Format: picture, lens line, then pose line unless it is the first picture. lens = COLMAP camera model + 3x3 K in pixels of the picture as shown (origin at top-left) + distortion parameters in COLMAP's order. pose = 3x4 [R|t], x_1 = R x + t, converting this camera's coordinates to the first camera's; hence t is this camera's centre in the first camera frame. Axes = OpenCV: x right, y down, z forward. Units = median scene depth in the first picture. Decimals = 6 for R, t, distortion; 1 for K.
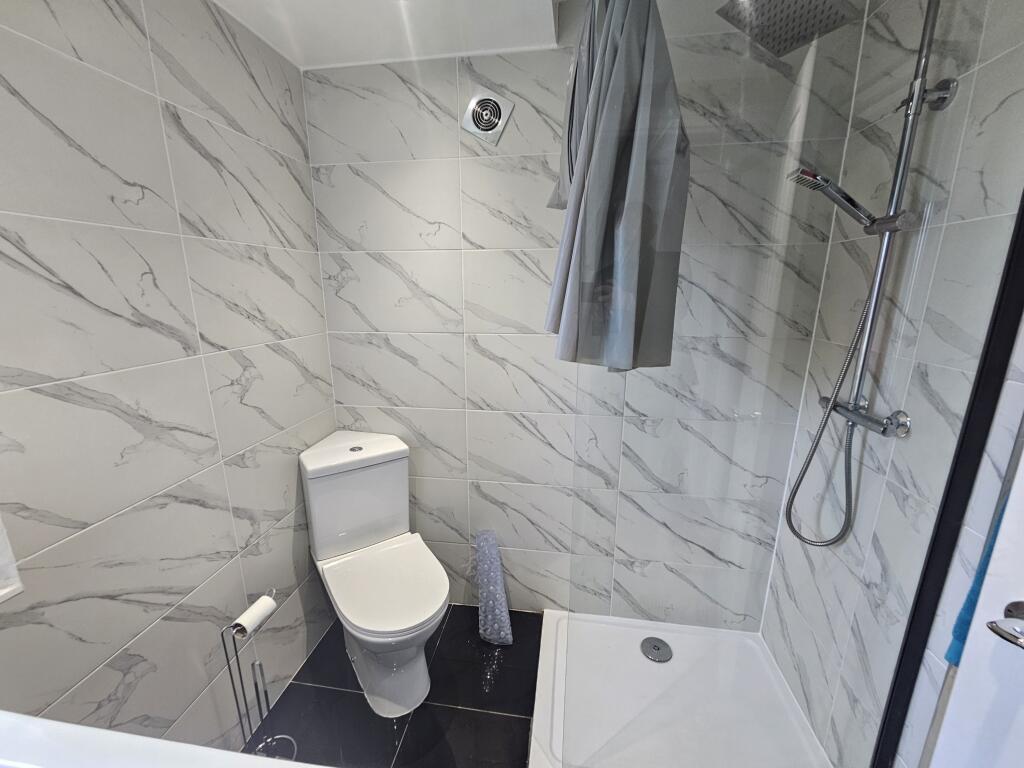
lens RADIAL K [[421.2, 0, 511.4], [0, 421.2, 387.2], [0, 0, 1]] dist [-0.000031, -0.000029]
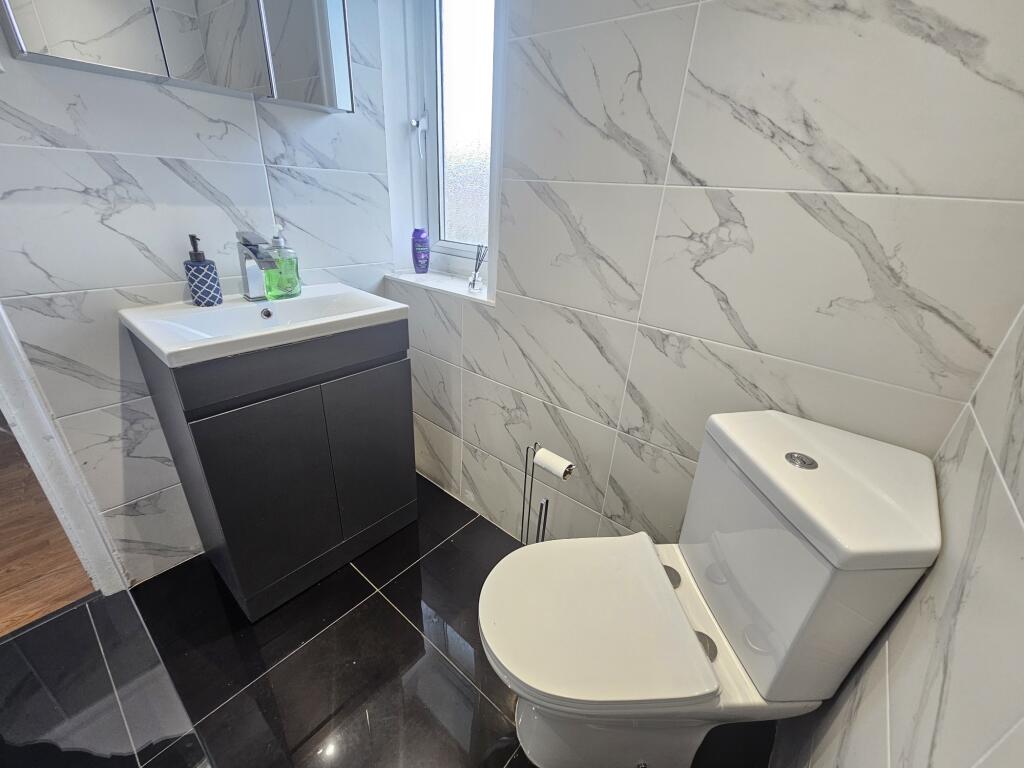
lens RADIAL K [[421.2, 0, 511.2], [0, 421.2, 386.1], [0, 0, 1]] dist [-0.000031, -0.000029]
pose [[-0.517718, 0.335787, -0.786902, 0.163445], [-0.251543, 0.819366, 0.515136, -0.097625], [0.817737, 0.464635, -0.339736, 1.147133]]
